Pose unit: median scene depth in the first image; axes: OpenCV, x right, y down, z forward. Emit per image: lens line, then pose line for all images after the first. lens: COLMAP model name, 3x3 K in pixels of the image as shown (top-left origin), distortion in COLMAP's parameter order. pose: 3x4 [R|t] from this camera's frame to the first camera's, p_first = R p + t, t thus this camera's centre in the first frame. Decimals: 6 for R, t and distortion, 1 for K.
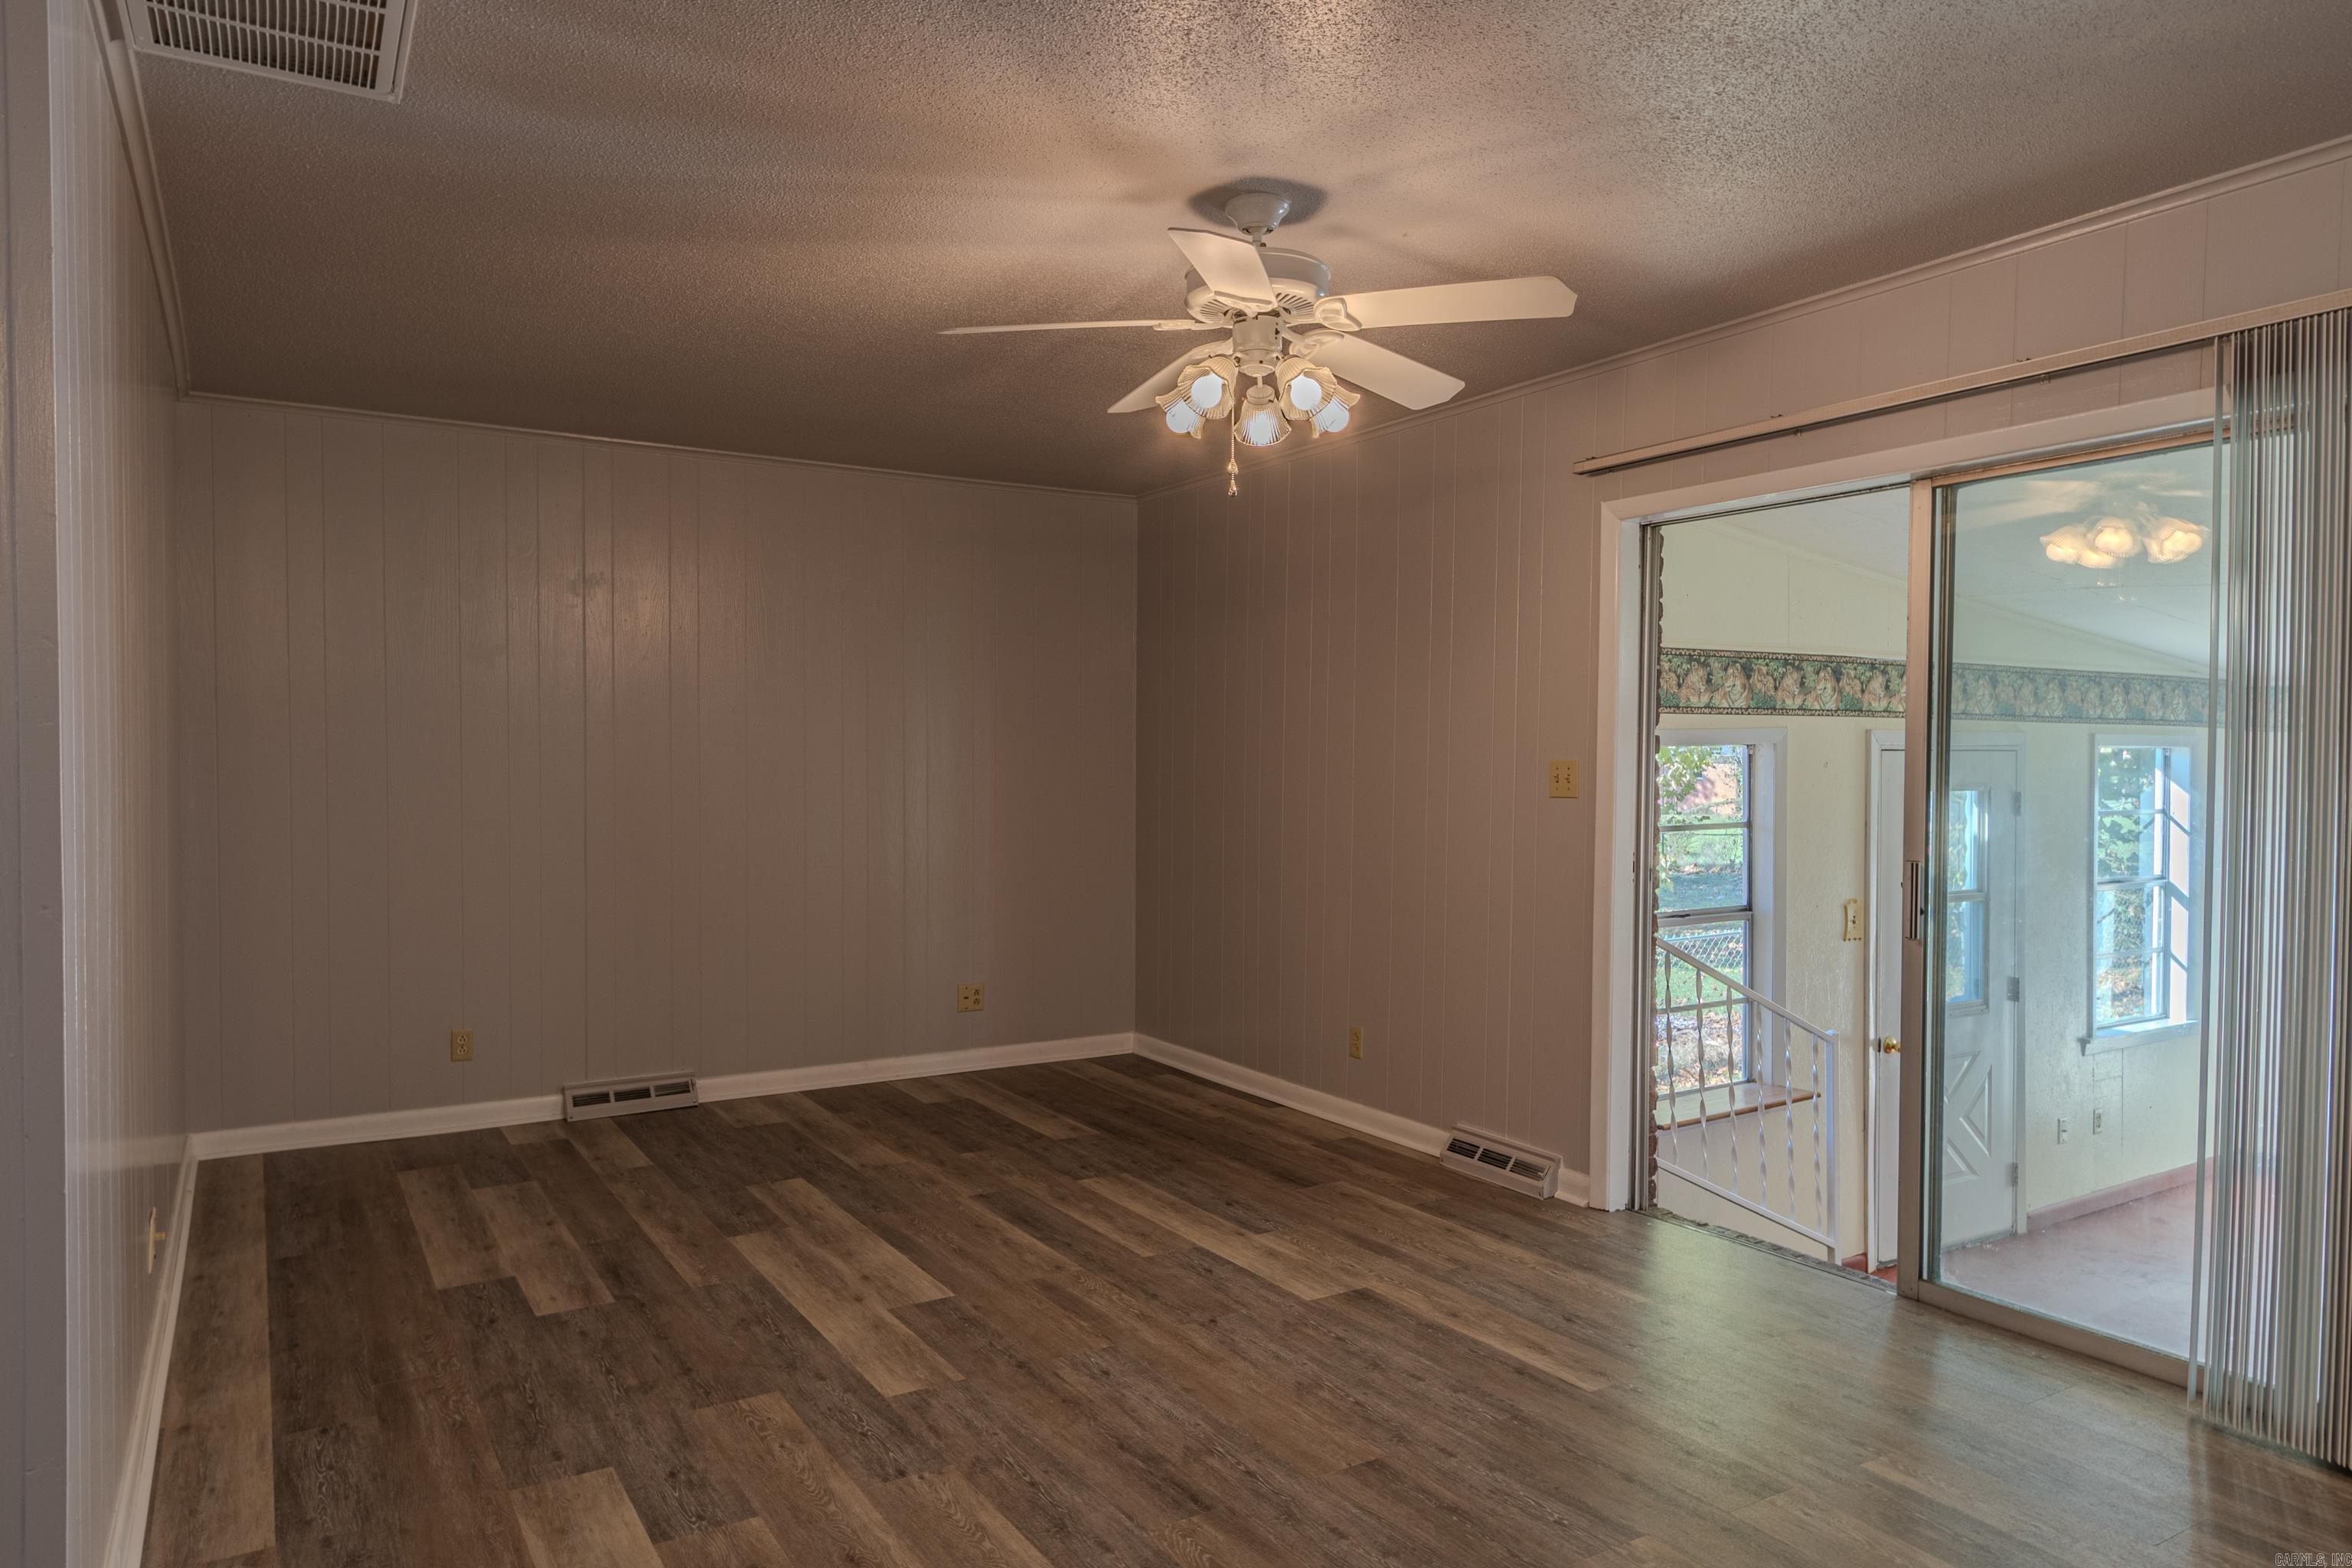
lens RADIAL K [[1534.2, 0, 1191.5], [0, 1534.2, 795.8], [0, 0, 1]] dist [0.022600, -0.009067]
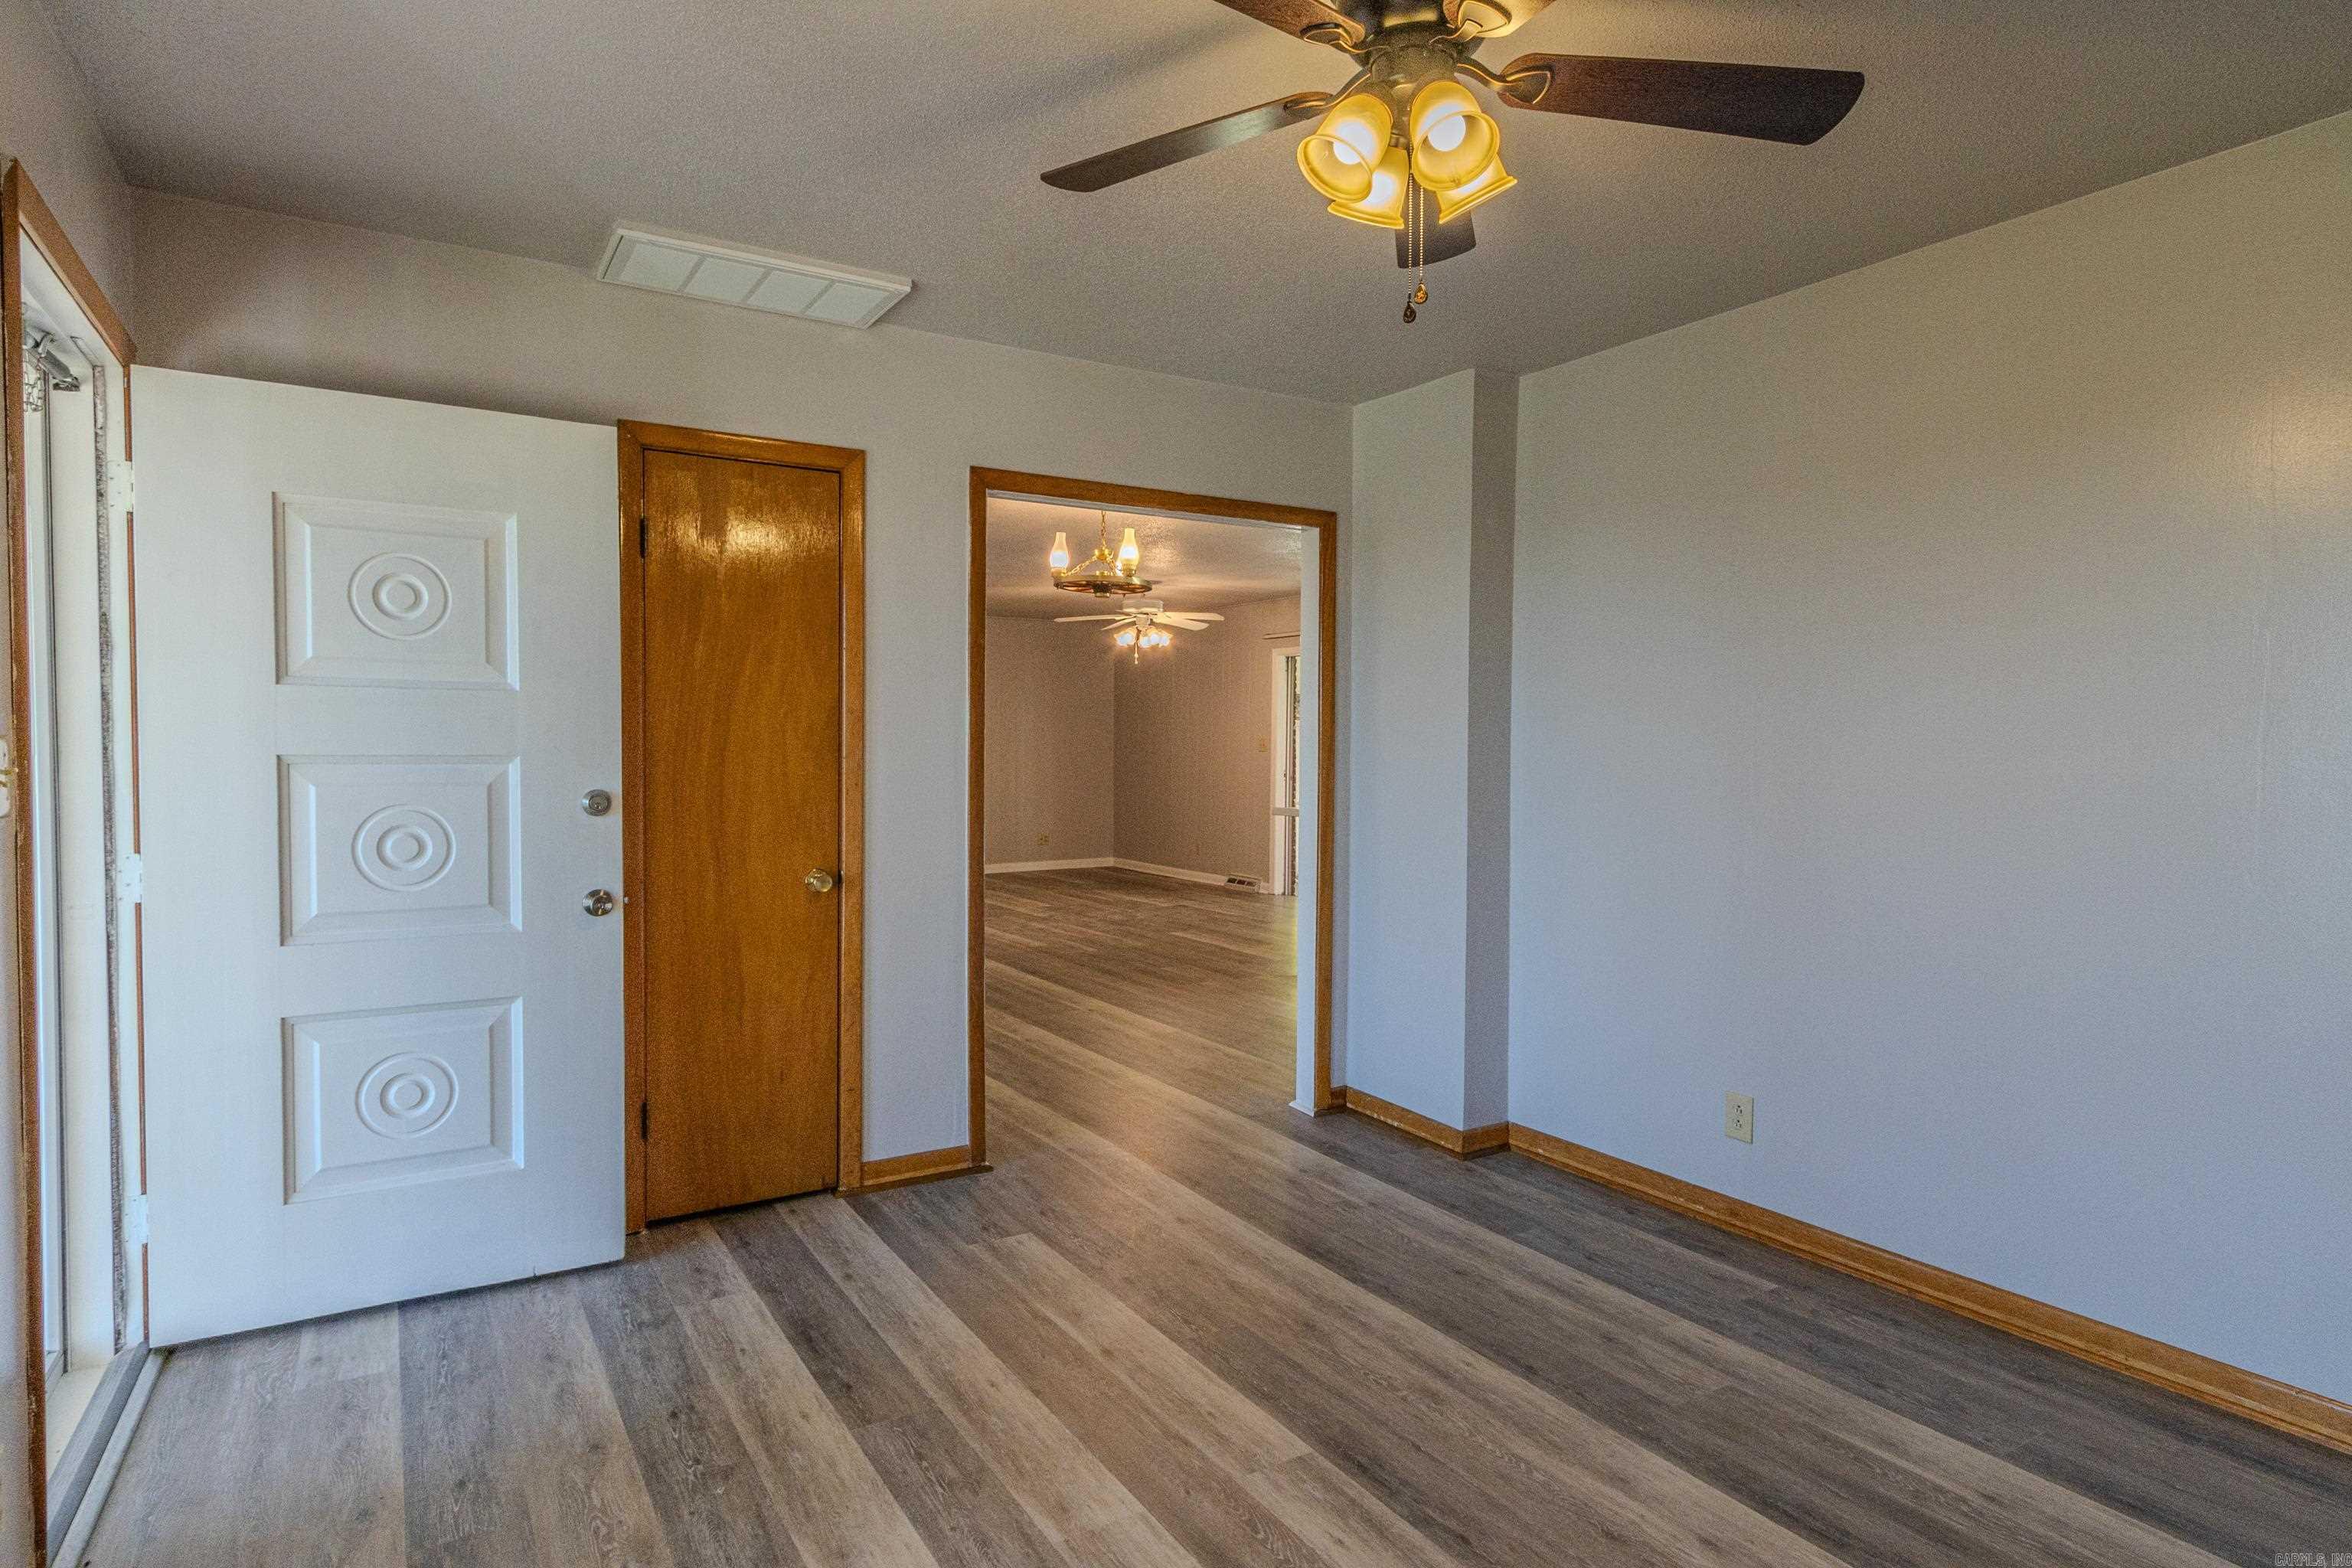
lens RADIAL K [[1257.9, 0, 1186.4], [0, 1257.9, 785.6], [0, 0, 1]] dist [0.001446, 0.000041]
pose [[0.999918, -0.002760, 0.012538, 0.074140], [0.002567, 0.999878, 0.015392, 0.028552], [-0.012579, -0.015359, 0.999803, -1.338307]]
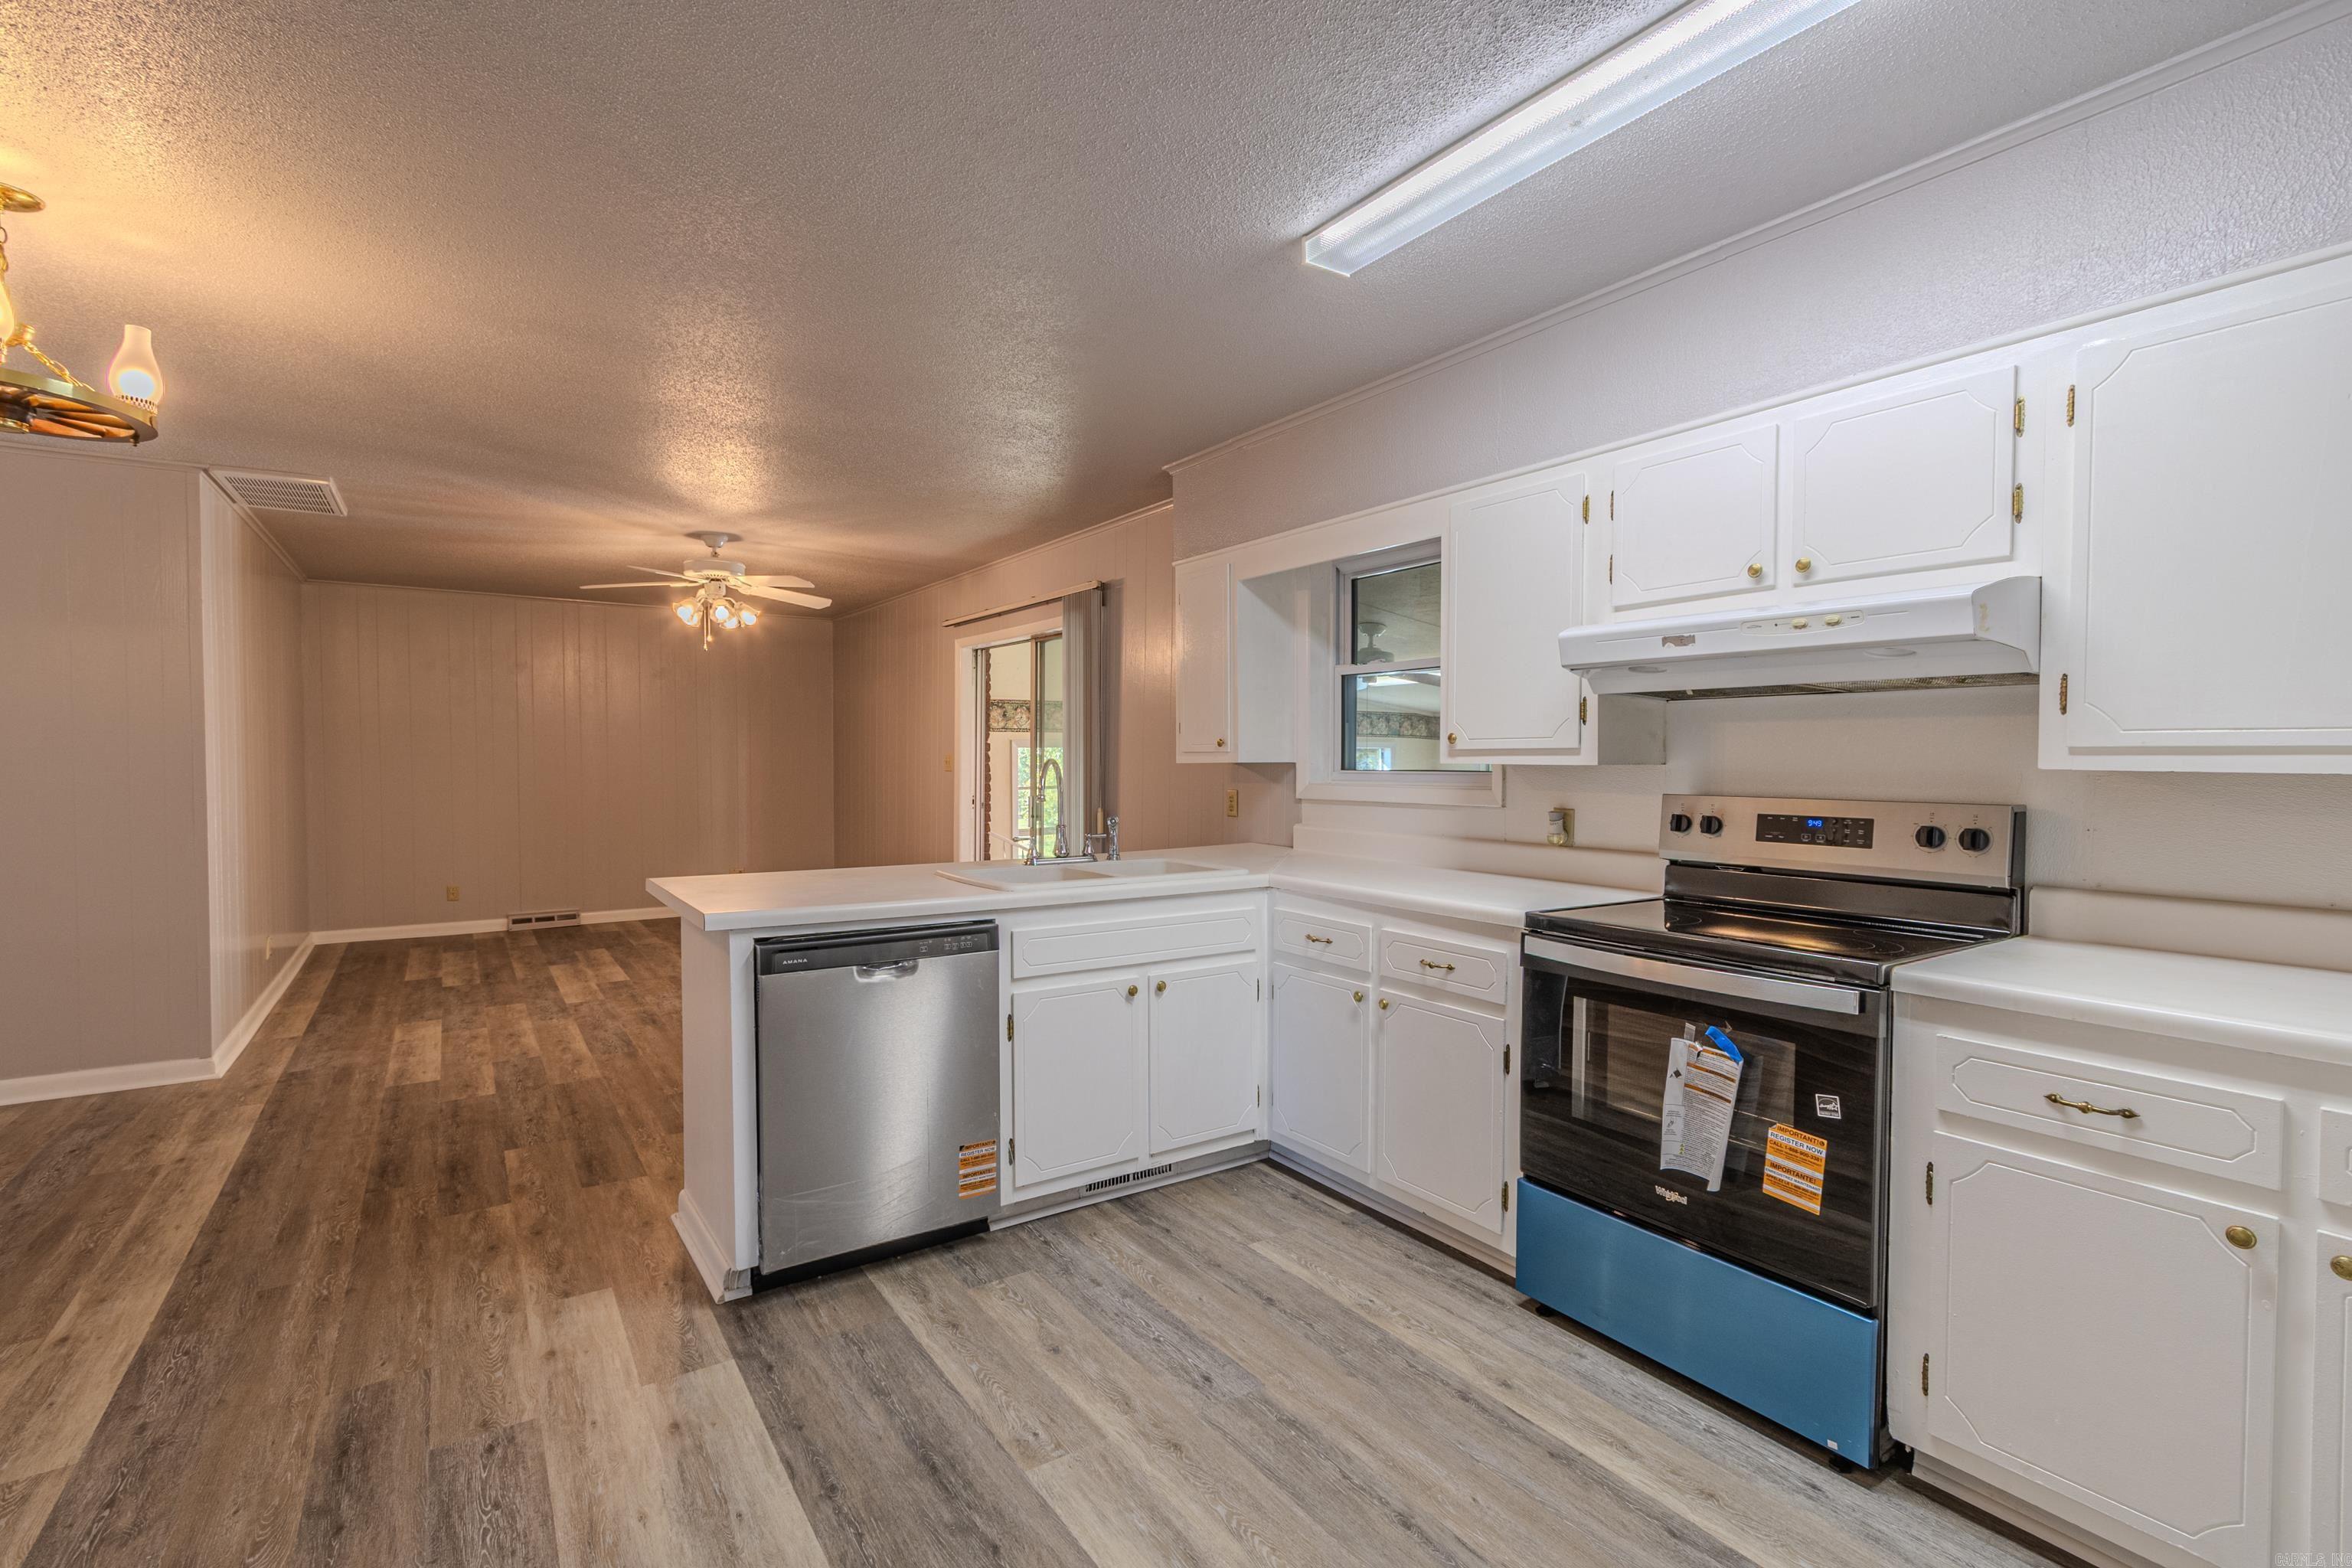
lens RADIAL K [[1077.8, 0, 1186.8], [0, 1077.8, 789.6], [0, 0, 1]] dist [0.010960, -0.001463]
pose [[0.998936, -0.001729, 0.046080, 0.522957], [0.001320, 0.999959, 0.008905, 0.014841], [-0.046093, -0.008834, 0.998898, -0.579461]]
